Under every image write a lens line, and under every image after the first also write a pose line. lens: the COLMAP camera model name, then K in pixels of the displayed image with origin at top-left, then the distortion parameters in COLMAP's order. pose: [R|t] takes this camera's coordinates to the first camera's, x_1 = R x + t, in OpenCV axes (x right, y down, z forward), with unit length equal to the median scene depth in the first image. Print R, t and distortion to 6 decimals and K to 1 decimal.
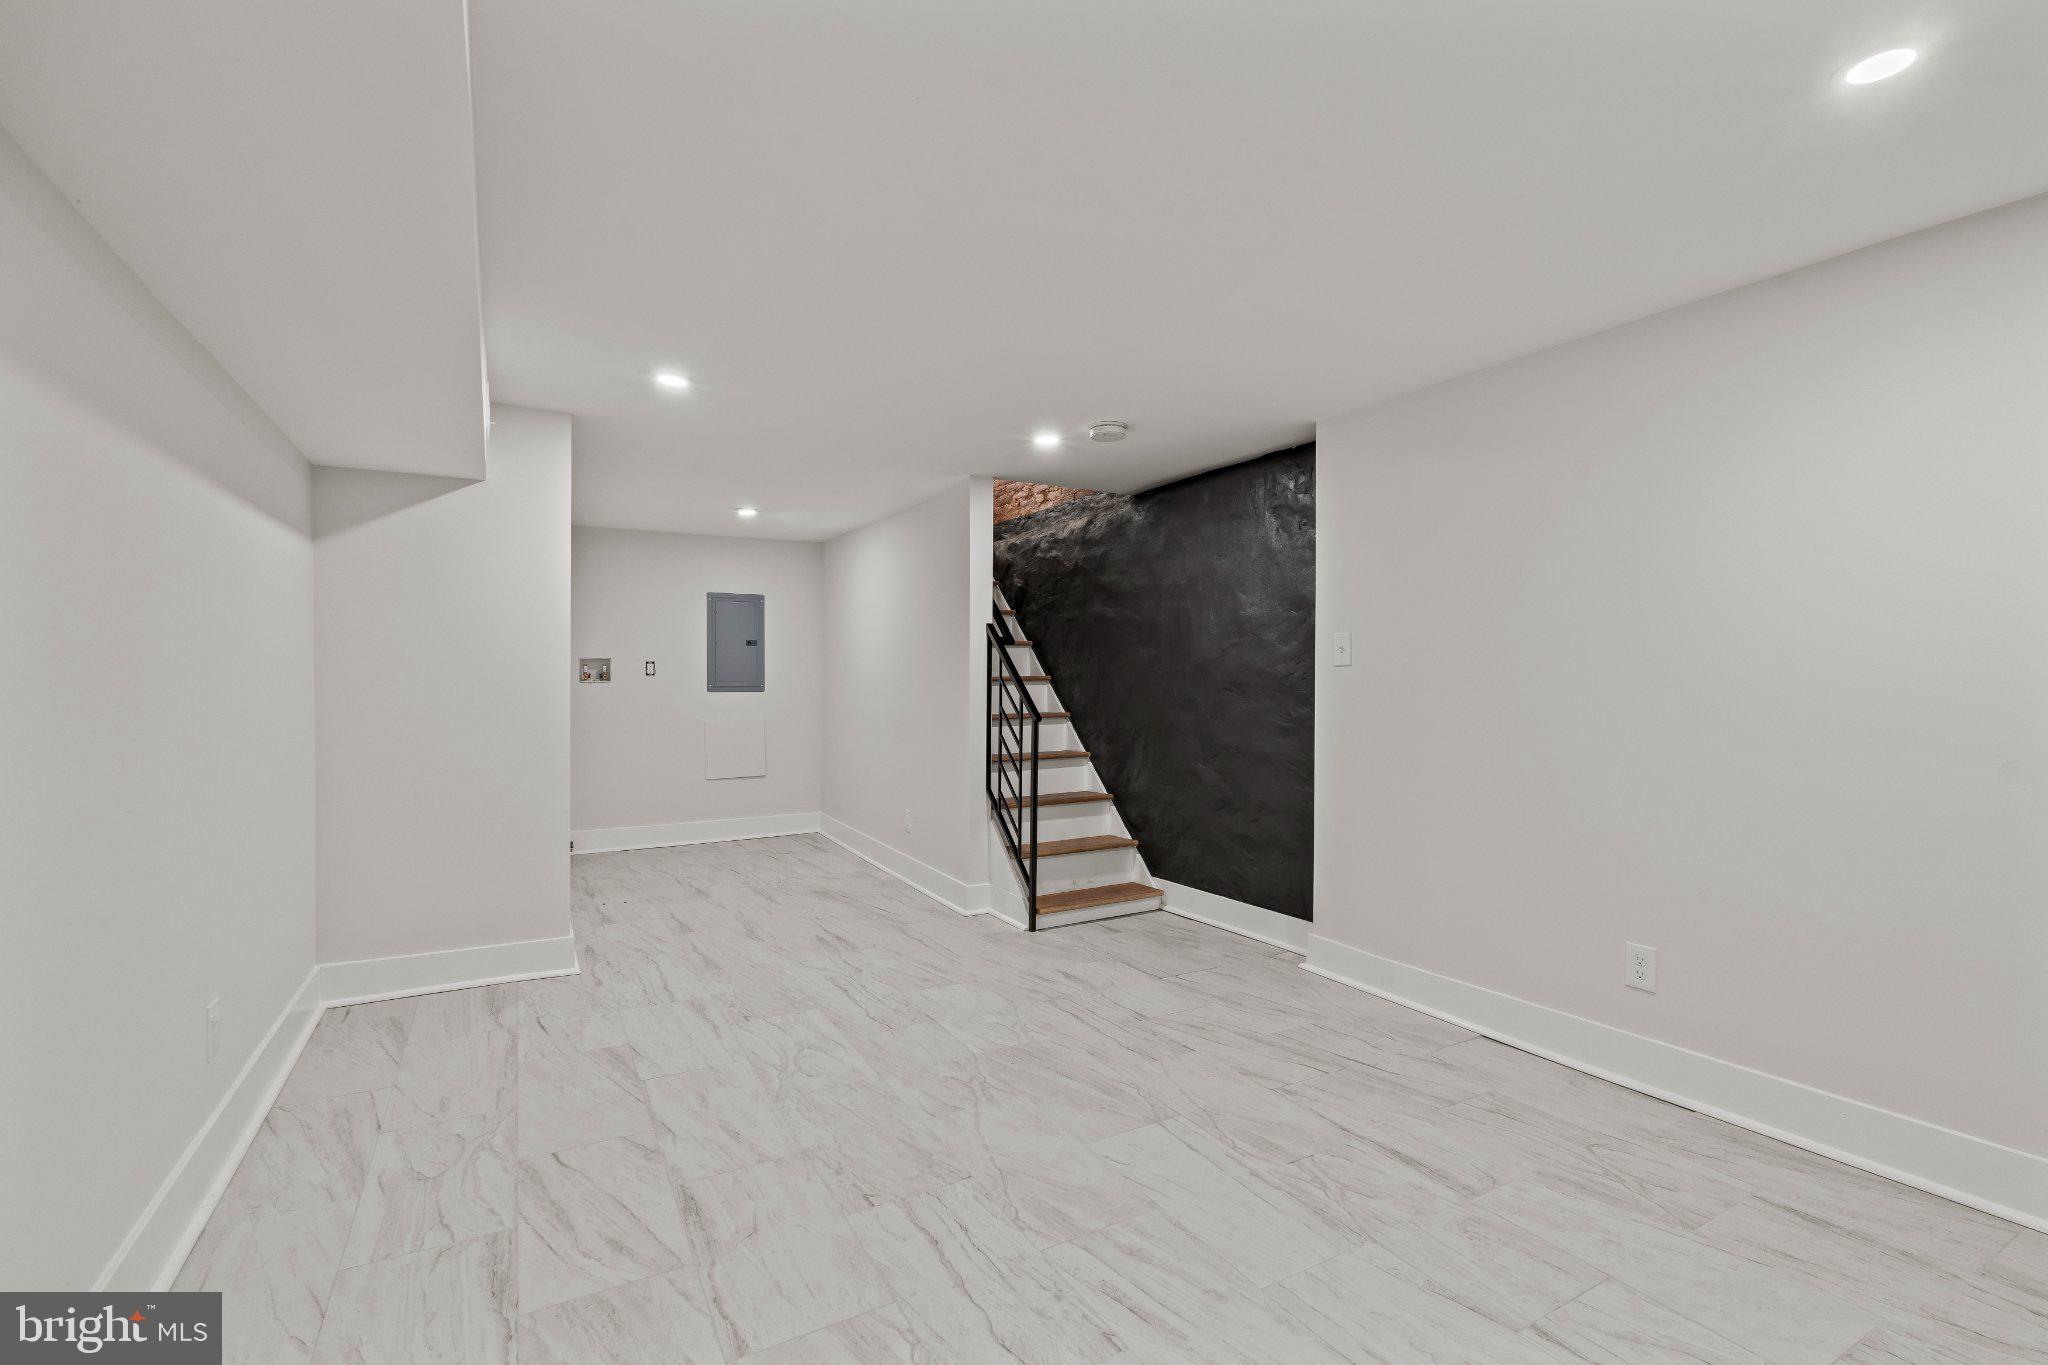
lens RADIAL K [[896.4, 0, 1034.4], [0, 896.4, 682.1], [0, 0, 1]] dist [-0.006350, 0.000659]
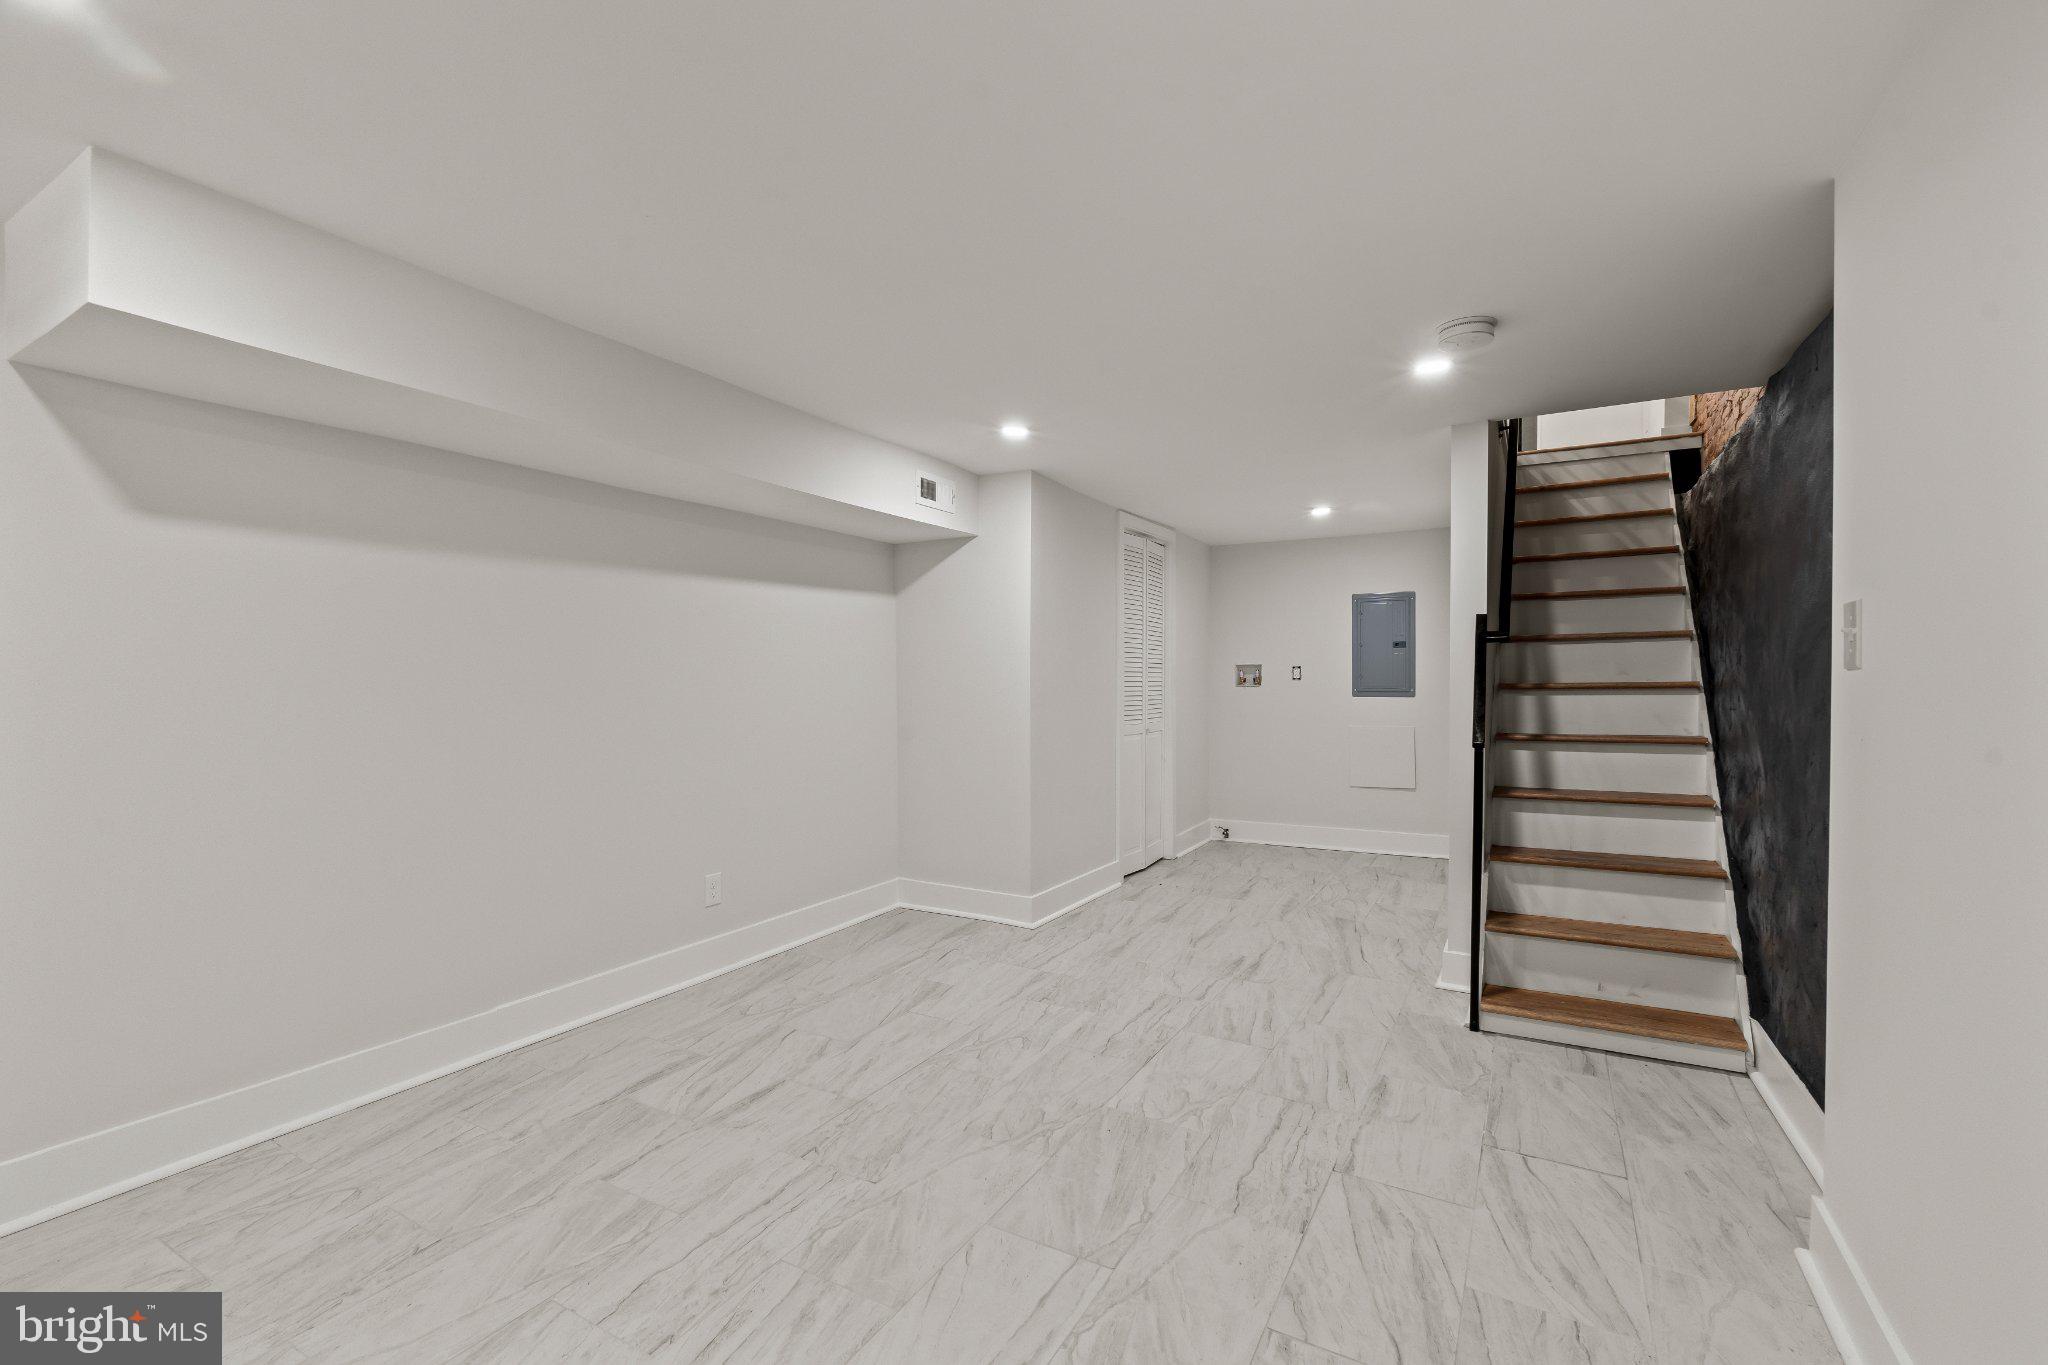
lens RADIAL K [[896.4, 0, 1041.9], [0, 896.4, 685.4], [0, 0, 1]] dist [-0.006350, 0.000659]
pose [[0.514460, 0.004747, -0.857501, 0.646380], [-0.000241, 0.999985, 0.005391, -0.013942], [0.857515, -0.002567, 0.514453, 0.461826]]
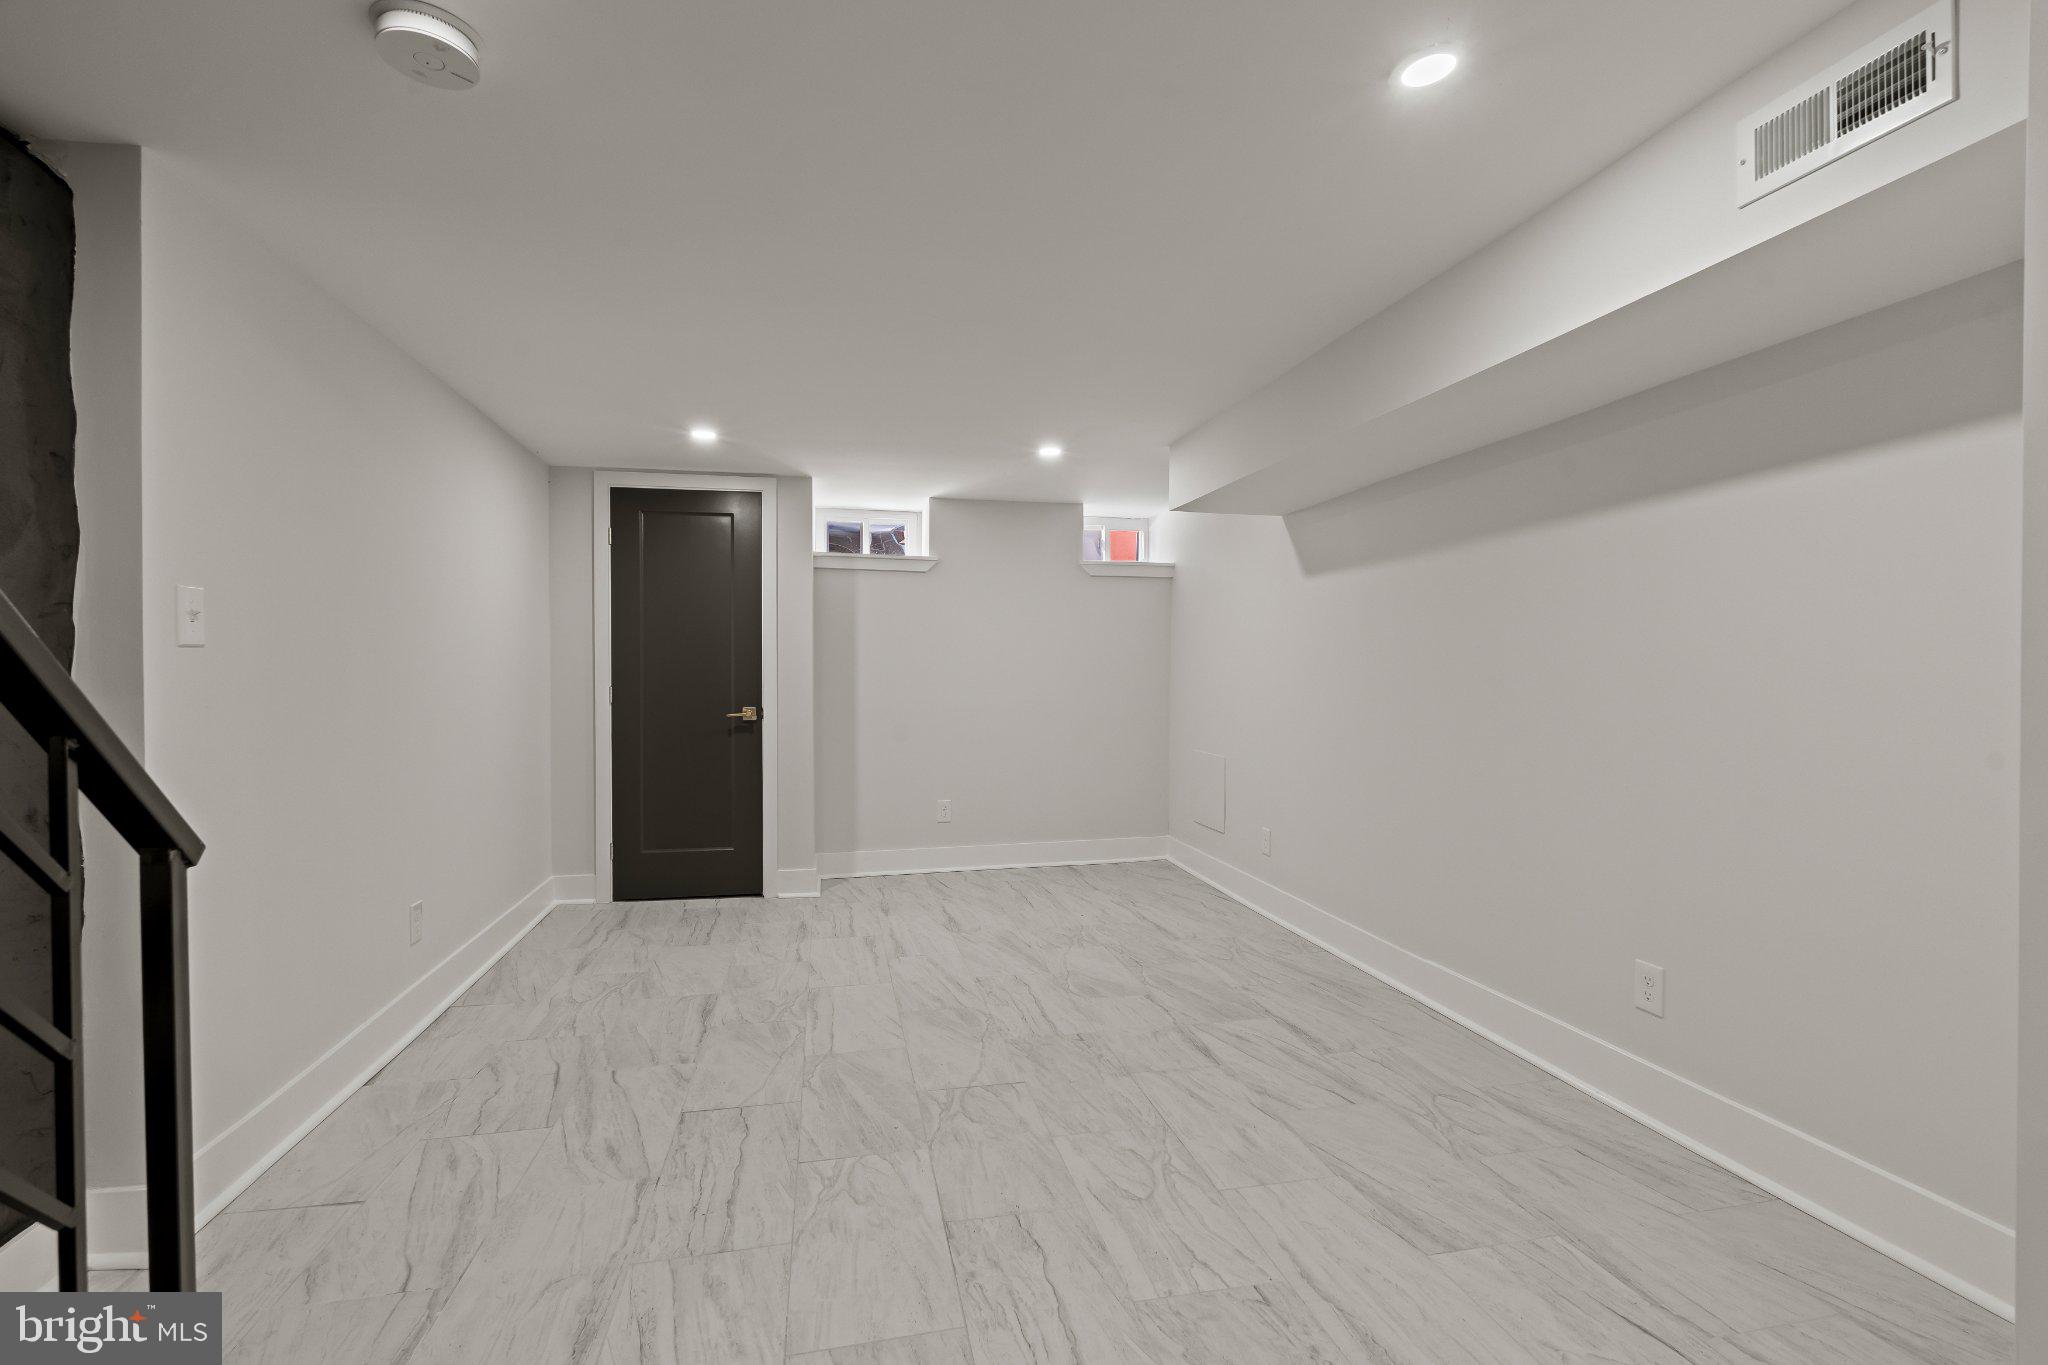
lens RADIAL K [[896.4, 0, 1002.1], [0, 896.4, 681.4], [0, 0, 1]] dist [-0.006350, 0.000659]
pose [[-0.945336, -0.004440, 0.326067, -0.366551], [-0.001610, 0.999959, 0.008949, -0.002761], [-0.326093, 0.007935, -0.945304, 1.647155]]
